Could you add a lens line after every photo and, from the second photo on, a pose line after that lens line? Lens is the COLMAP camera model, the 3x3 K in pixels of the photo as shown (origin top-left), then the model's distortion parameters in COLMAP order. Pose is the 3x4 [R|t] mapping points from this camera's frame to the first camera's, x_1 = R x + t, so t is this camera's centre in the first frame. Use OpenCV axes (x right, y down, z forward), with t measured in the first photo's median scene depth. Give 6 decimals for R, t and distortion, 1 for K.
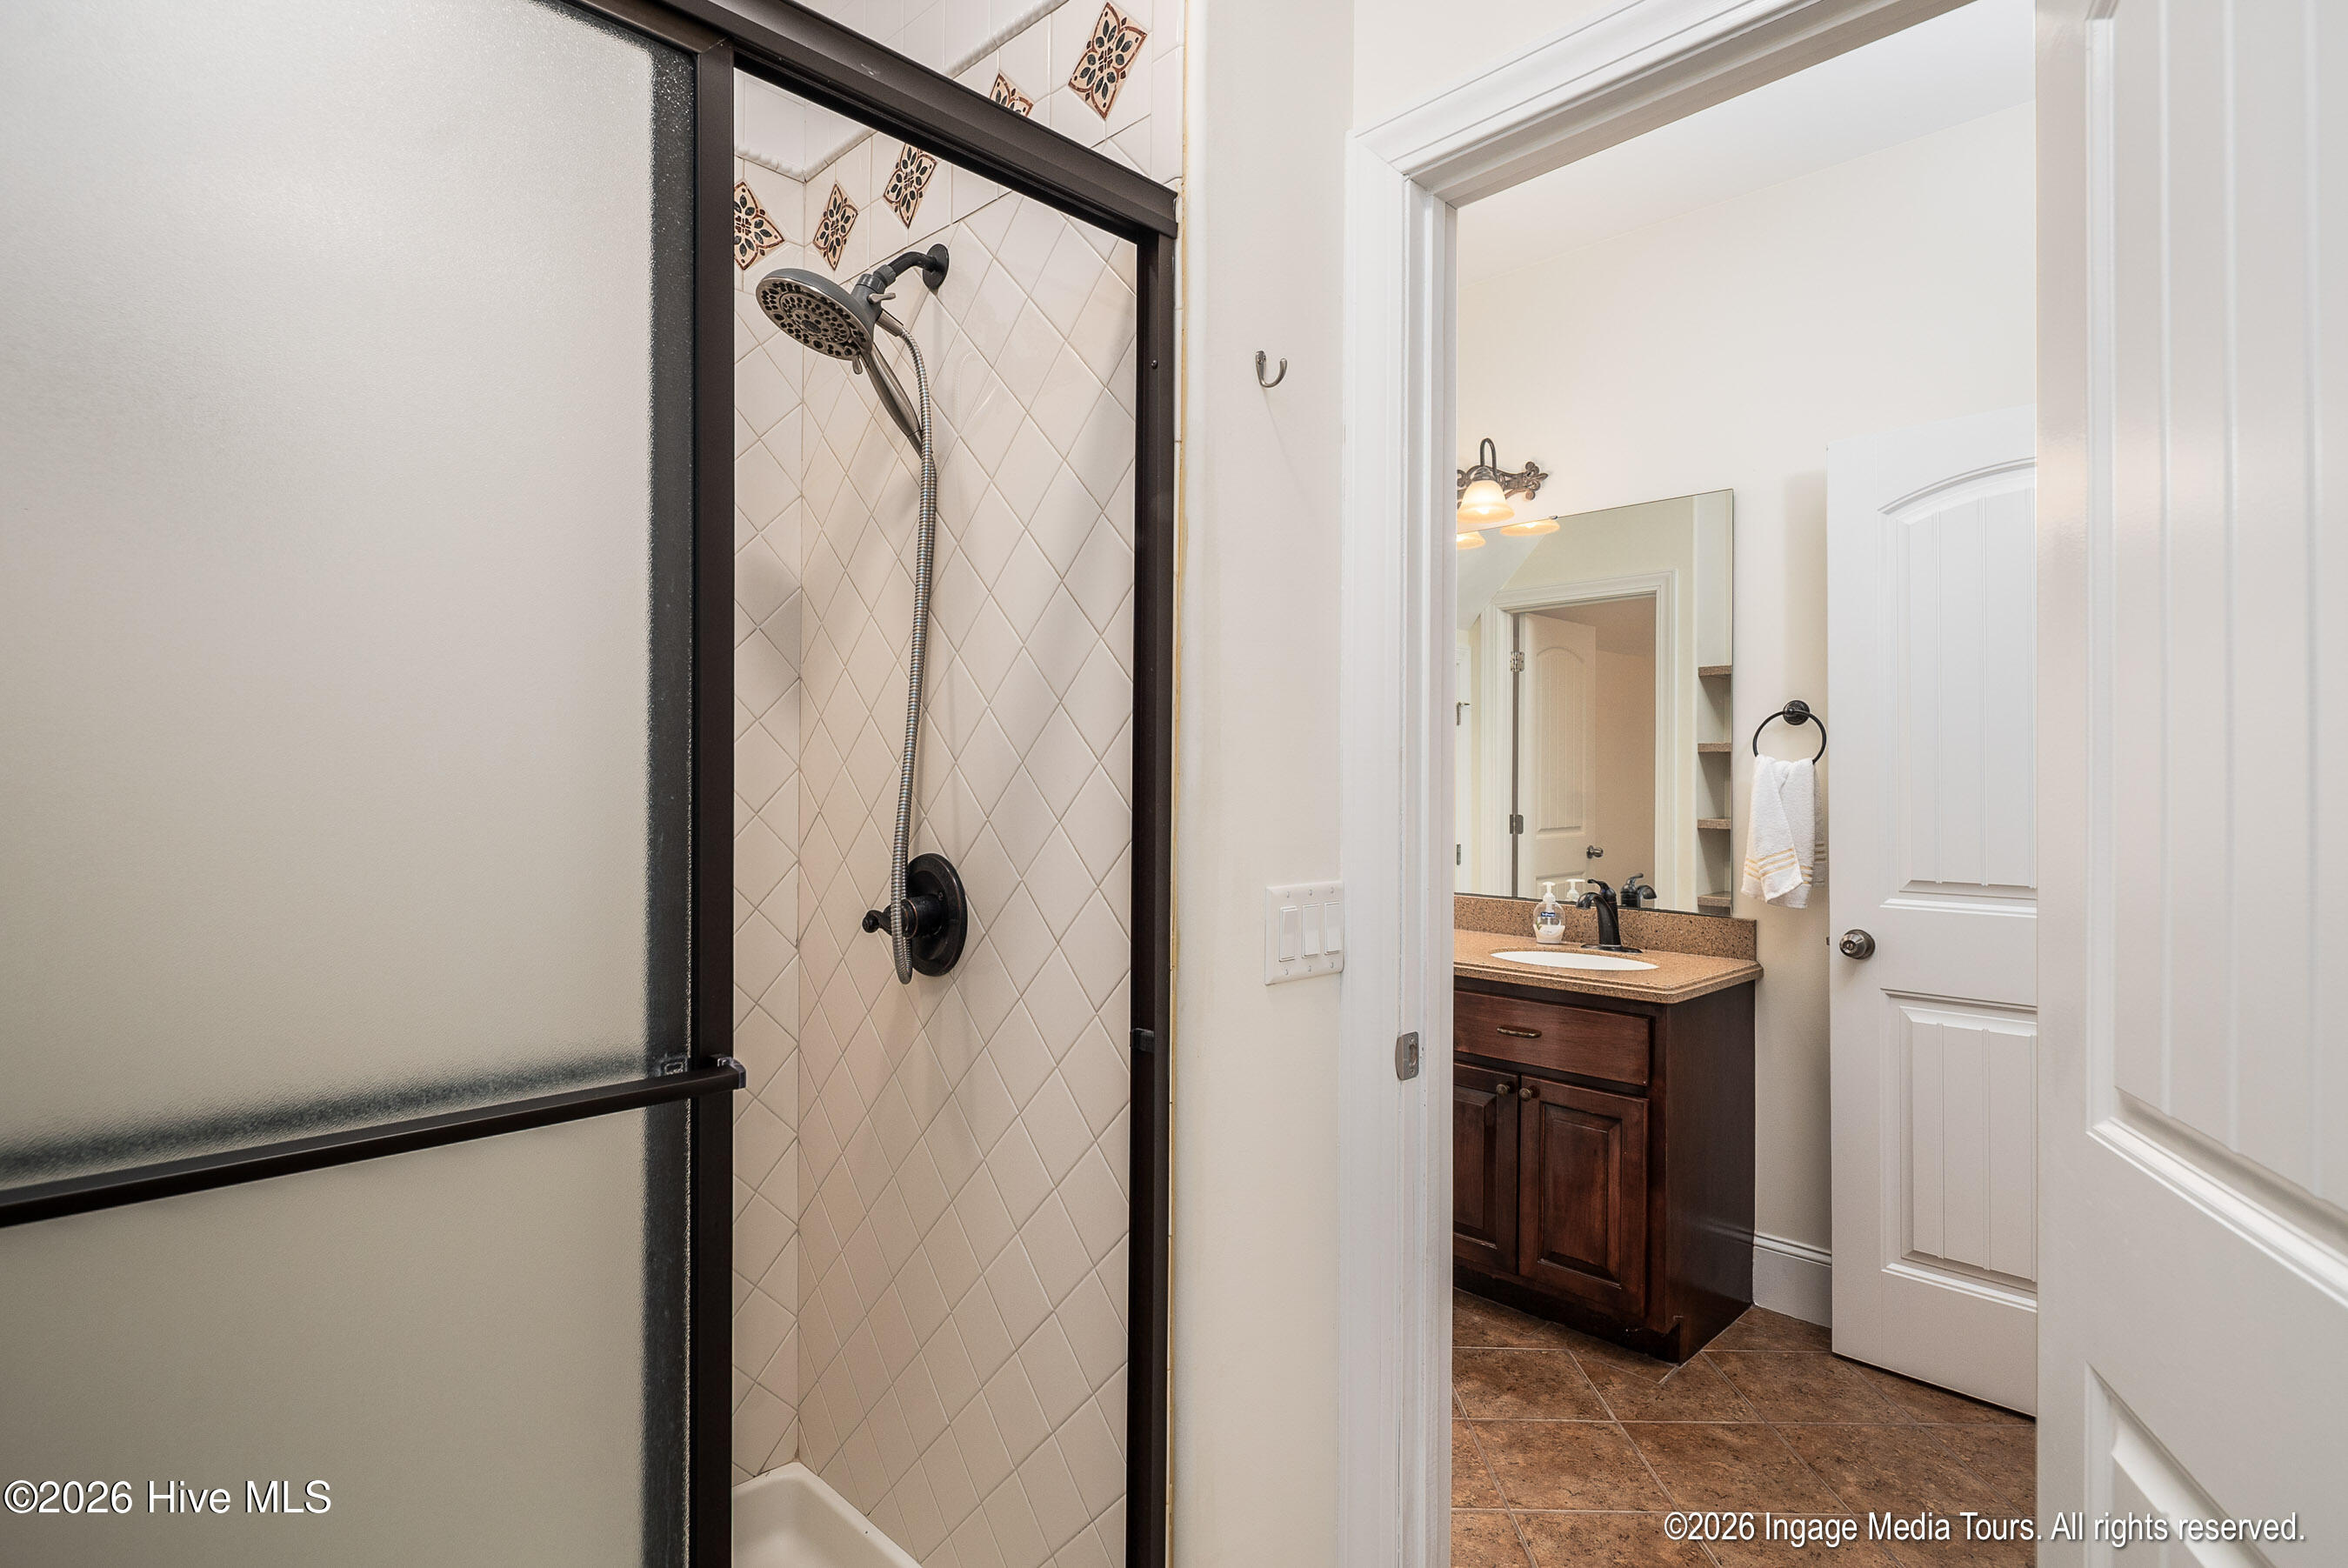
lens RADIAL K [[1173.0, 0, 1175.8], [0, 1173.0, 782.9], [0, 0, 1]] dist [-0.007363, -0.001364]
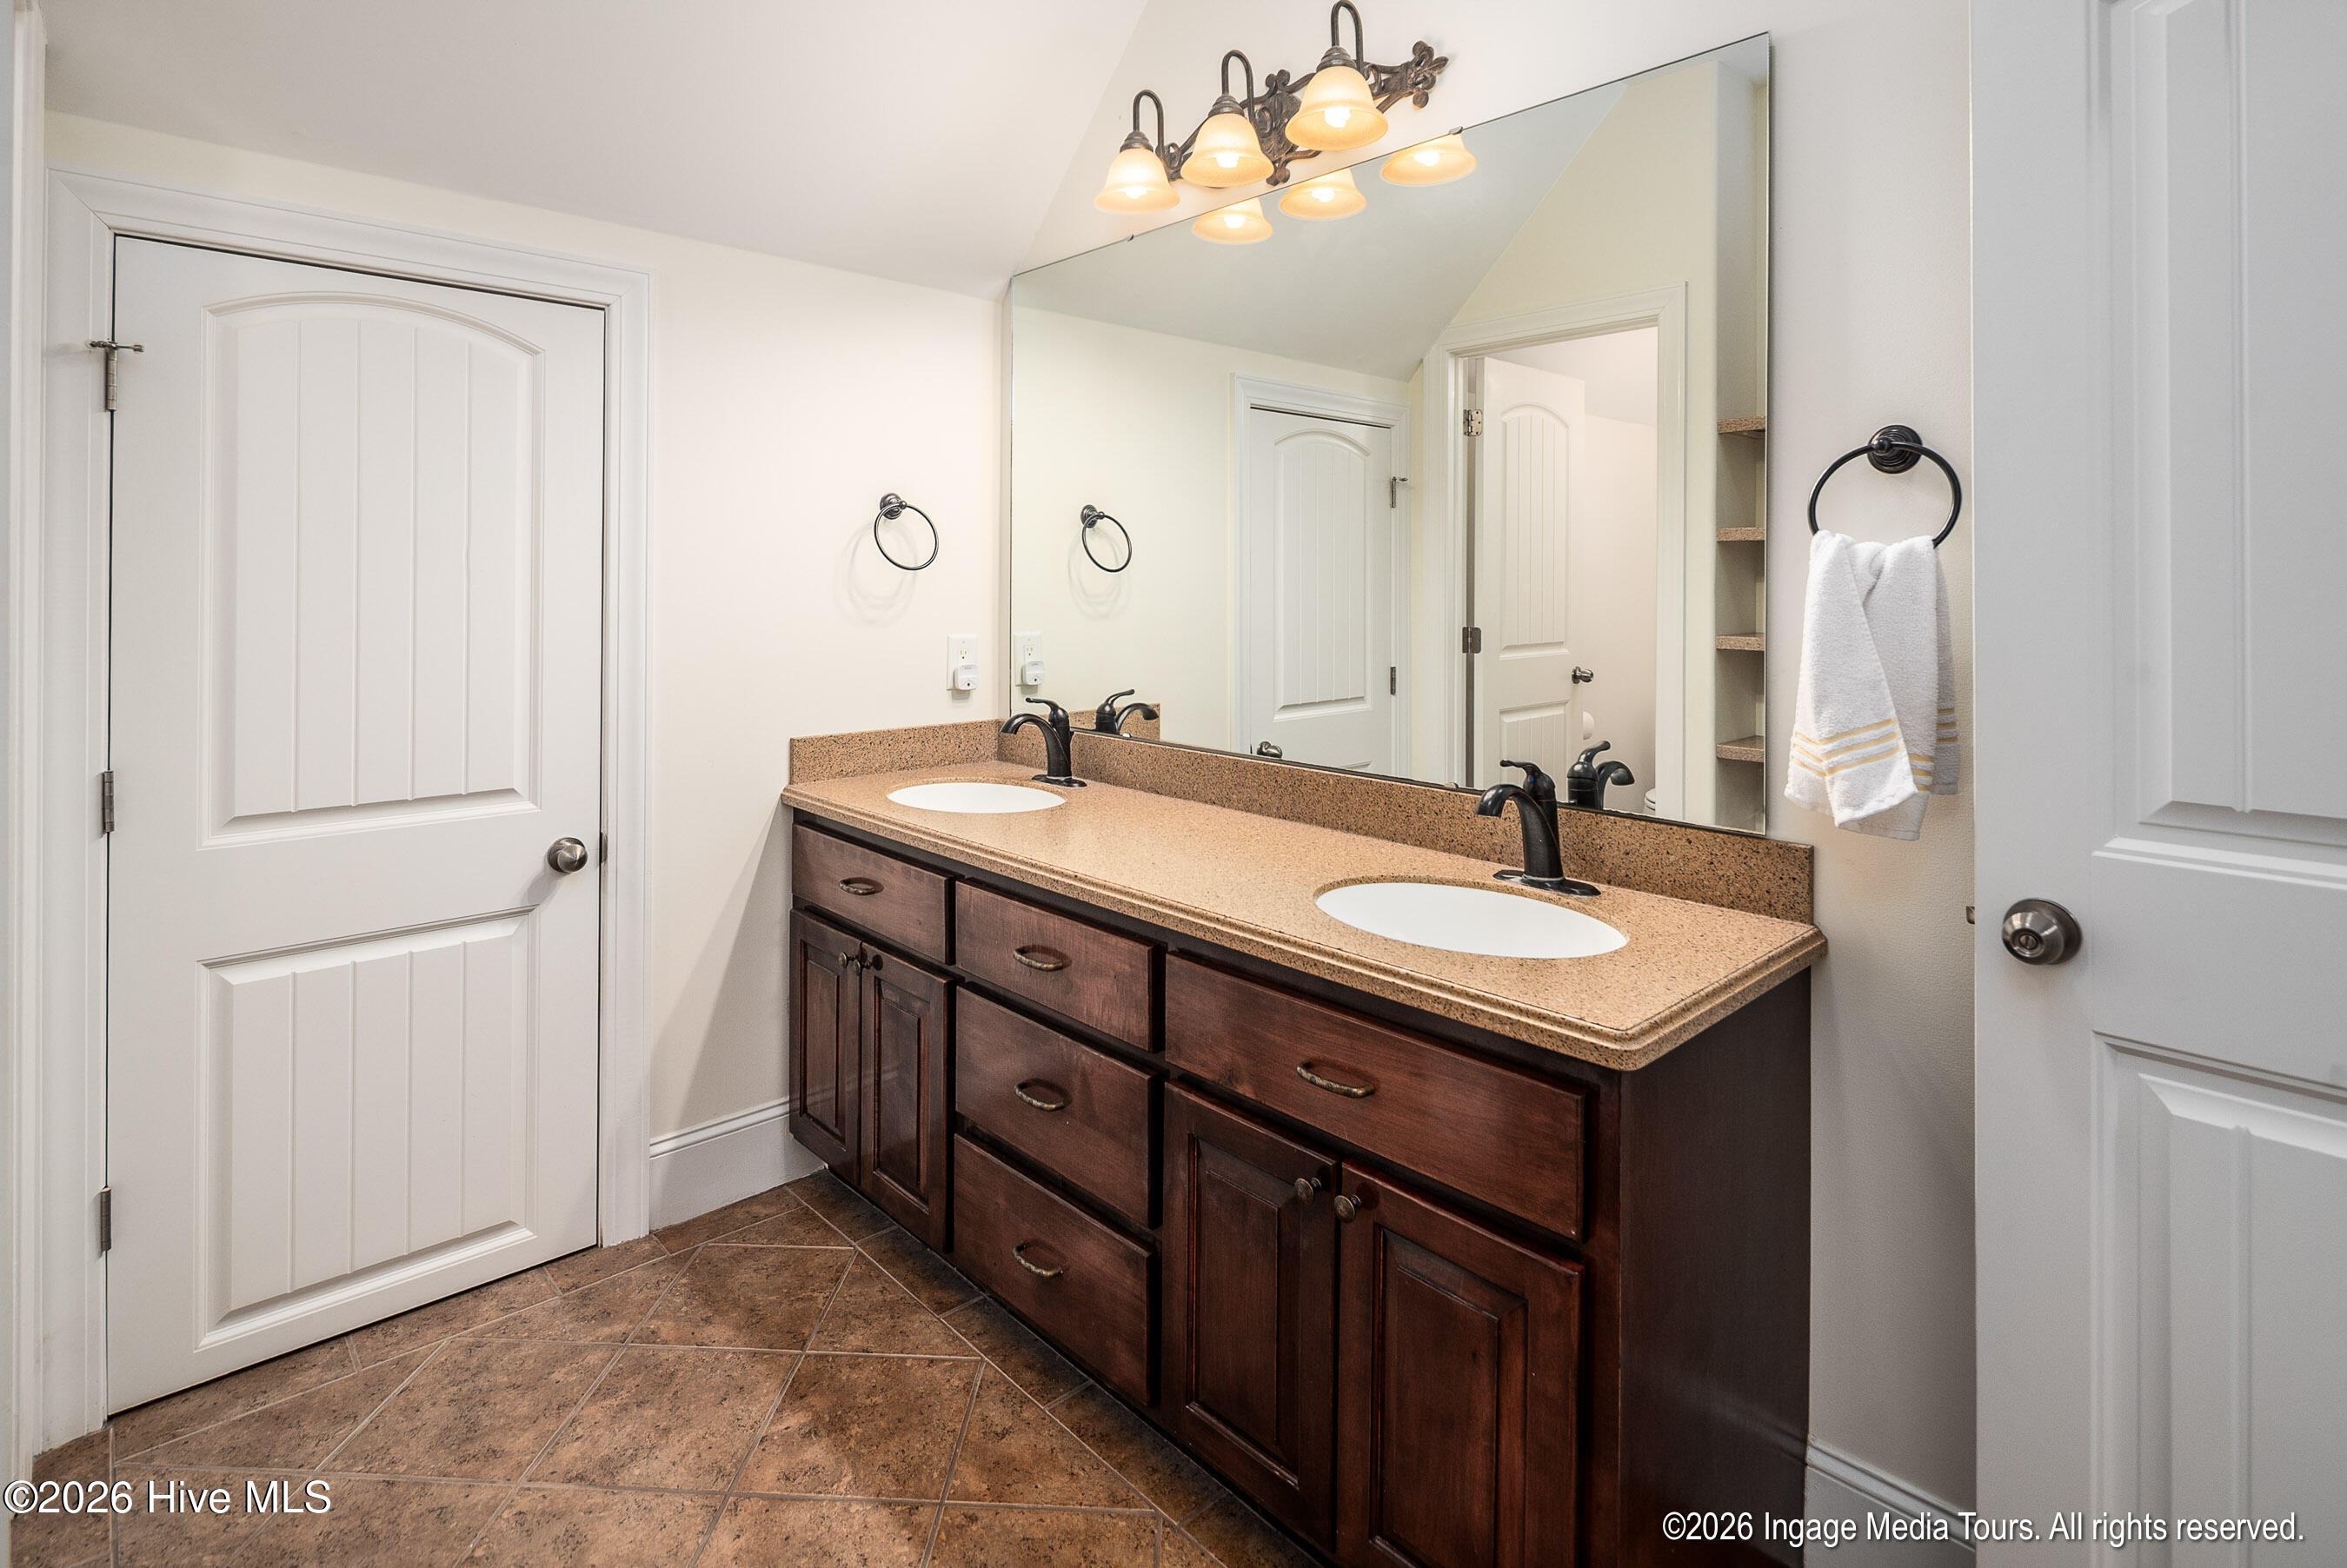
lens RADIAL K [[1172.4, 0, 1150.1], [0, 1172.4, 591.5], [0, 0, 1]] dist [-0.007363, -0.001364]
pose [[0.999138, -0.002038, -0.041455, 0.224894], [0.002283, 0.999980, 0.005869, -0.001154], [0.041442, -0.005958, 0.999123, 0.474166]]
